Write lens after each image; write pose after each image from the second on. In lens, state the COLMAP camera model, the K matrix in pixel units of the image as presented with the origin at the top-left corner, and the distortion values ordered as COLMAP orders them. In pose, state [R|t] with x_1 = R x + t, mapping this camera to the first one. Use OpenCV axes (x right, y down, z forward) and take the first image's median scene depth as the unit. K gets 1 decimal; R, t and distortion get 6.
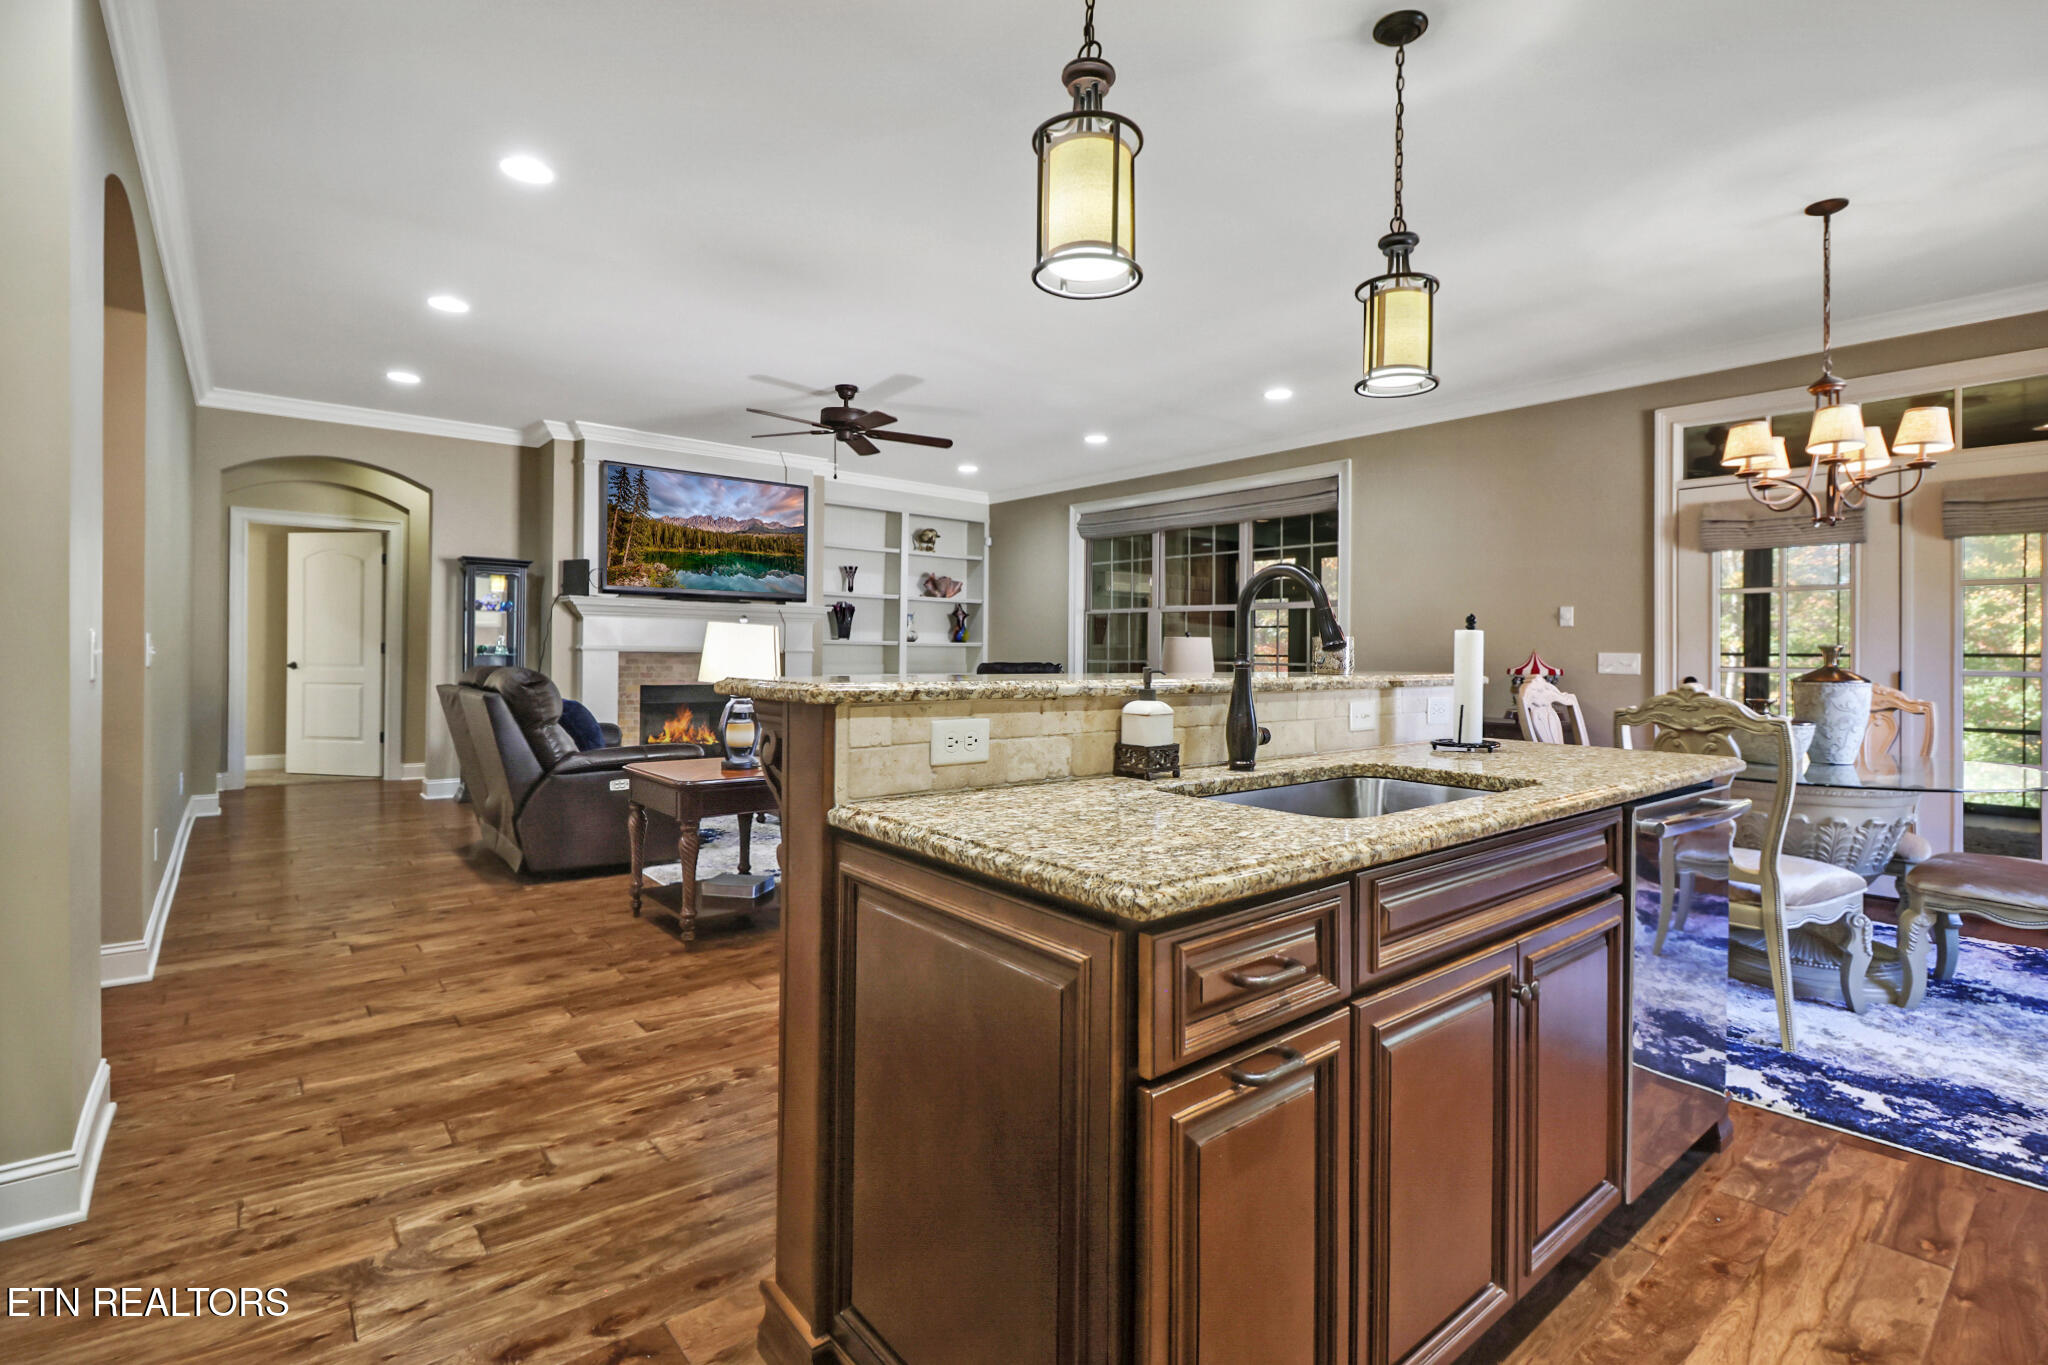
lens RADIAL K [[948.6, 0, 1030.2], [0, 948.6, 653.7], [0, 0, 1]] dist [-0.002604, -0.010566]
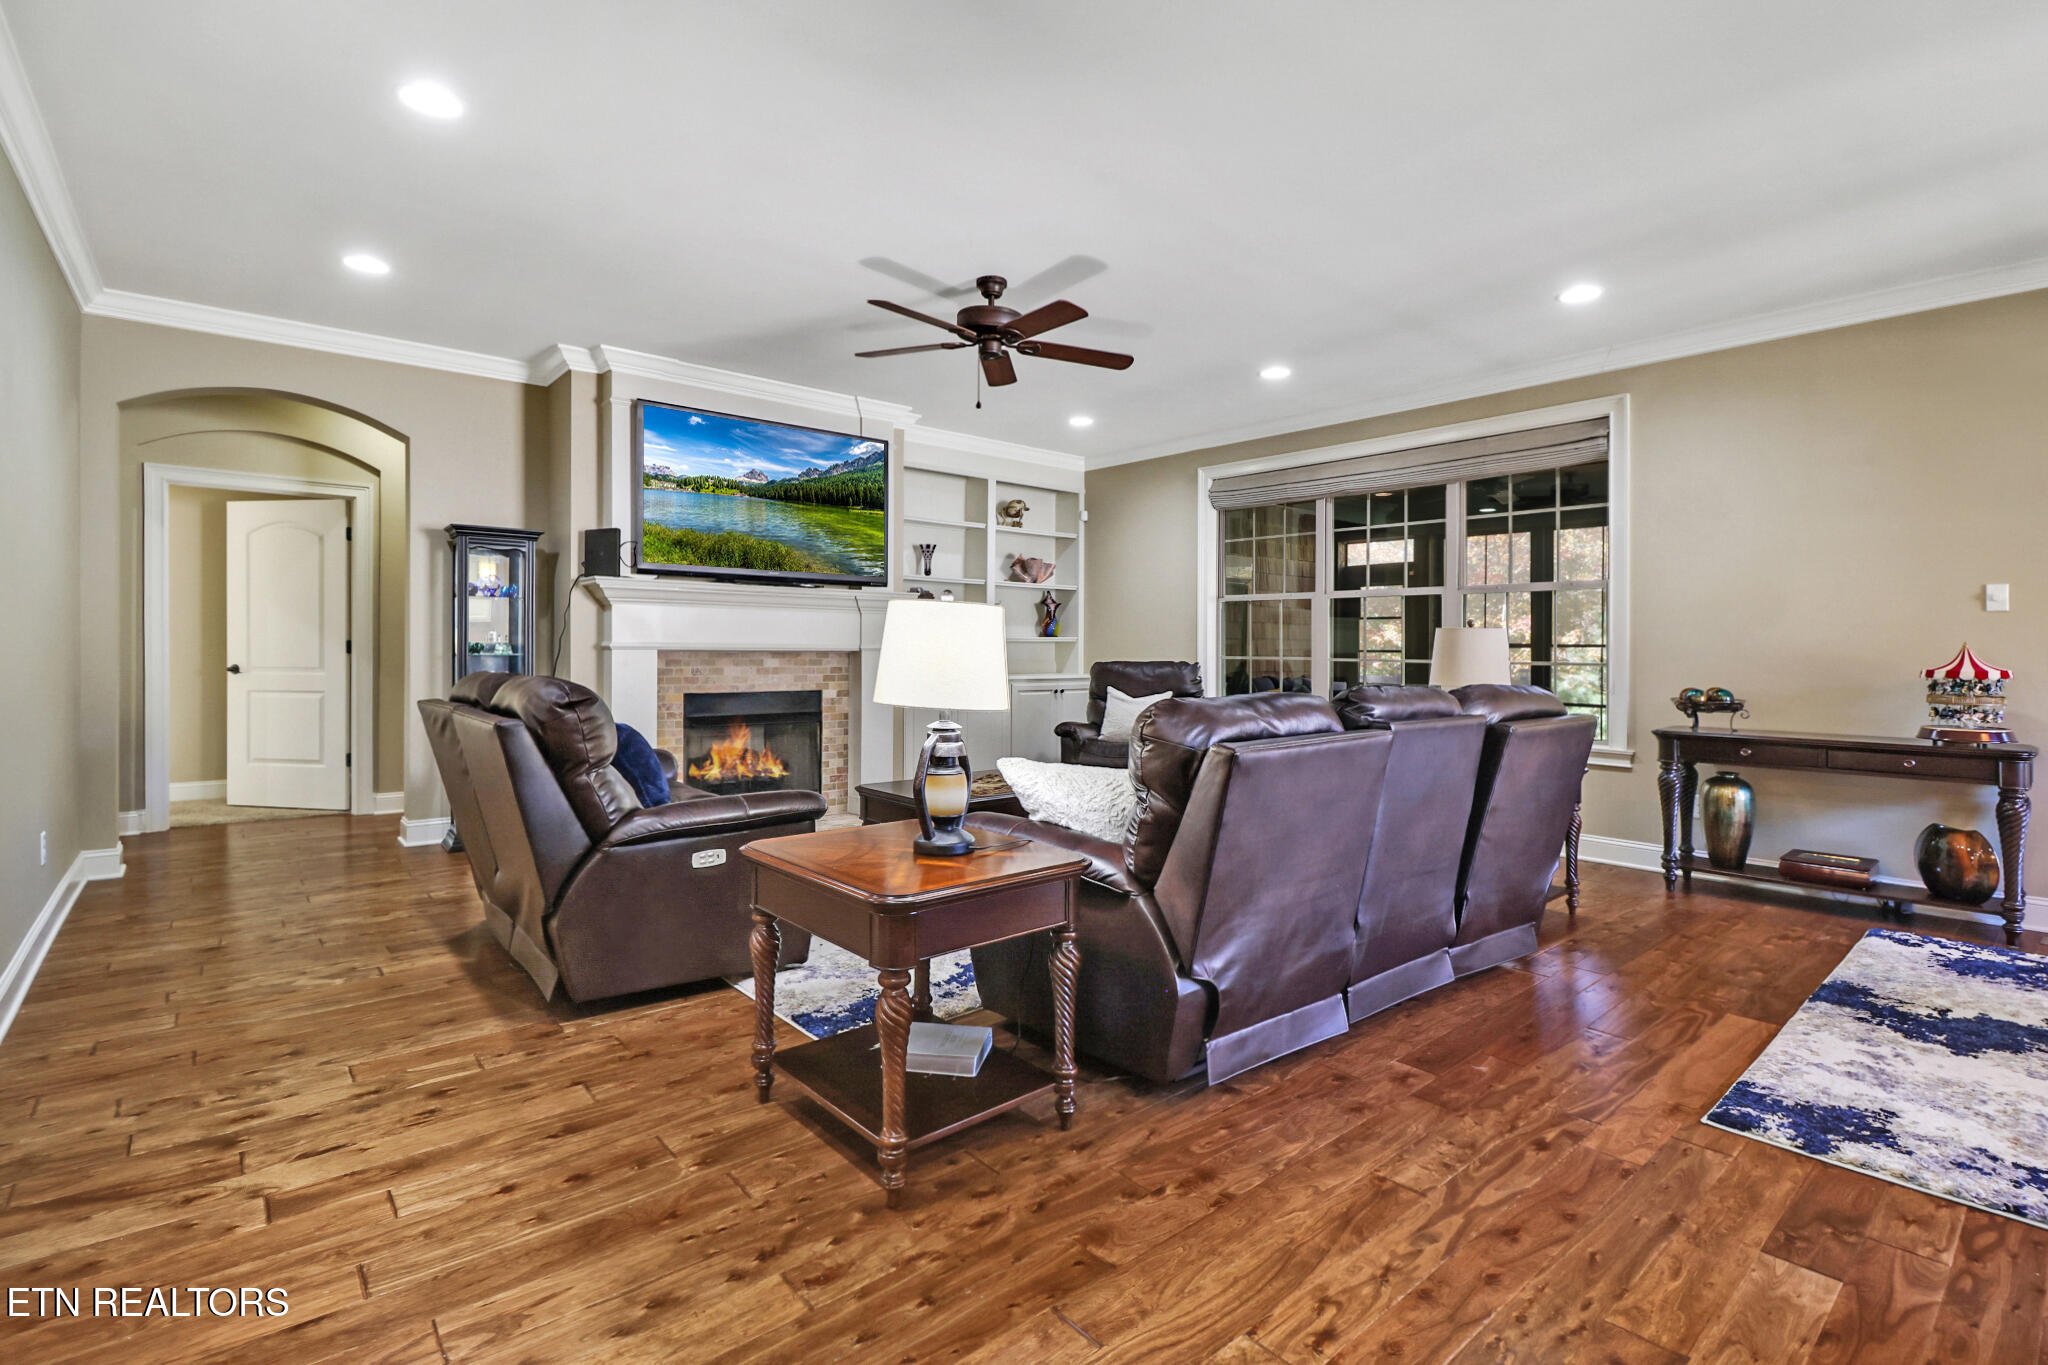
lens RADIAL K [[947.8, 0, 1032.9], [0, 947.8, 658.8], [0, 0, 1]] dist [-0.001461, -0.009646]
pose [[0.999855, -0.004306, 0.016483, -0.151980], [0.004125, 0.999931, 0.011010, -0.002471], [-0.016529, -0.010941, 0.999804, 0.242633]]
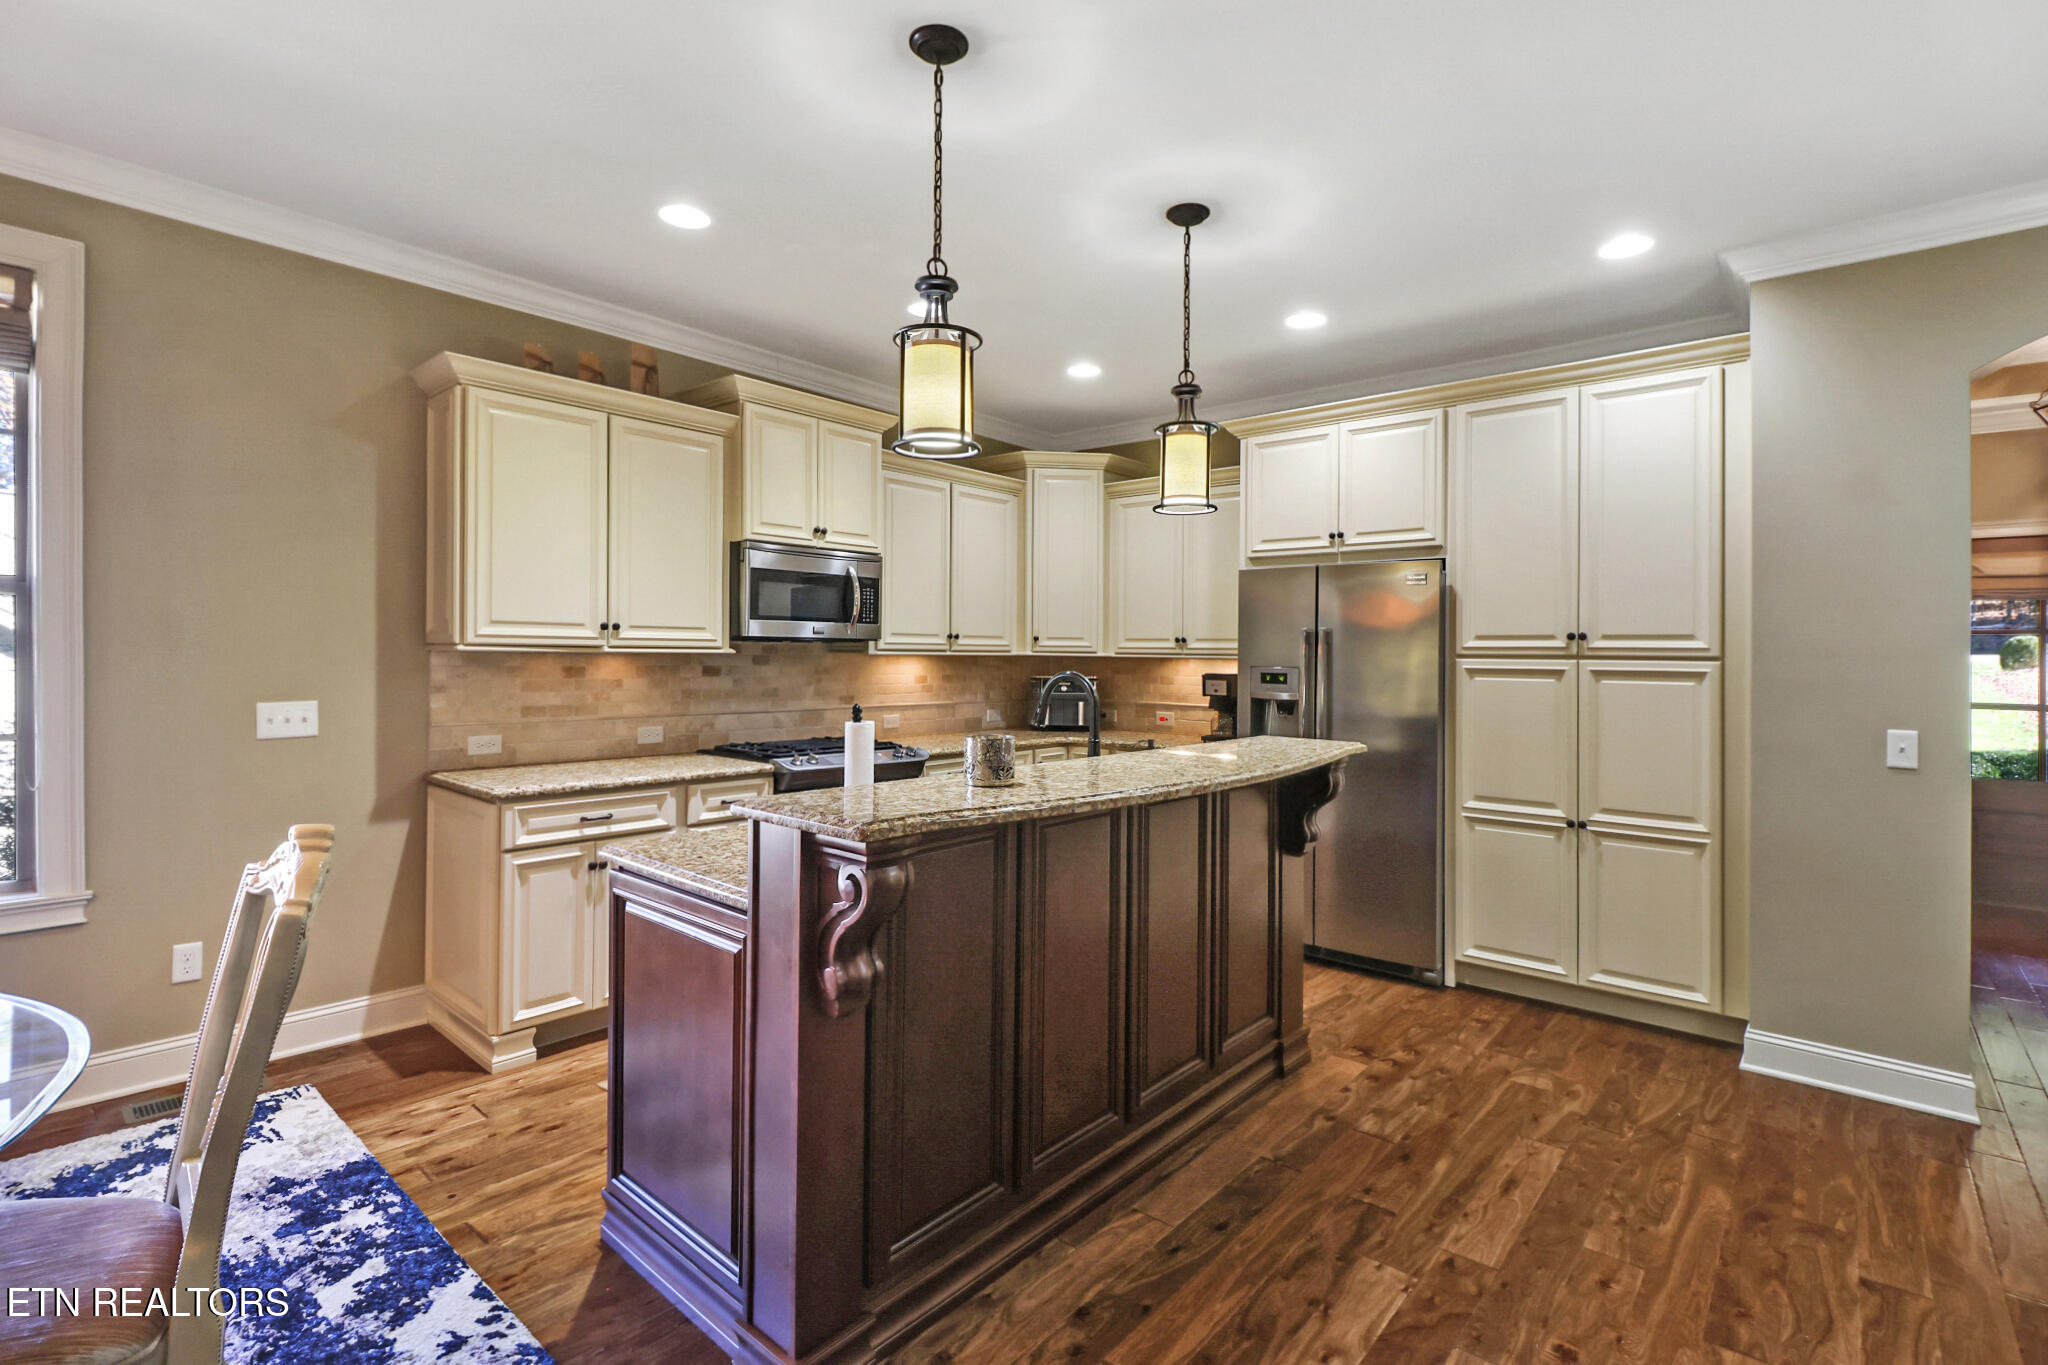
lens RADIAL K [[948.6, 0, 1030.2], [0, 948.6, 653.7], [0, 0, 1]] dist [-0.002604, -0.010566]
pose [[-0.985413, -0.025987, -0.168184, 0.163320], [-0.026304, 0.999654, -0.000346, -0.034250], [0.168134, 0.004083, -0.985756, 0.683019]]
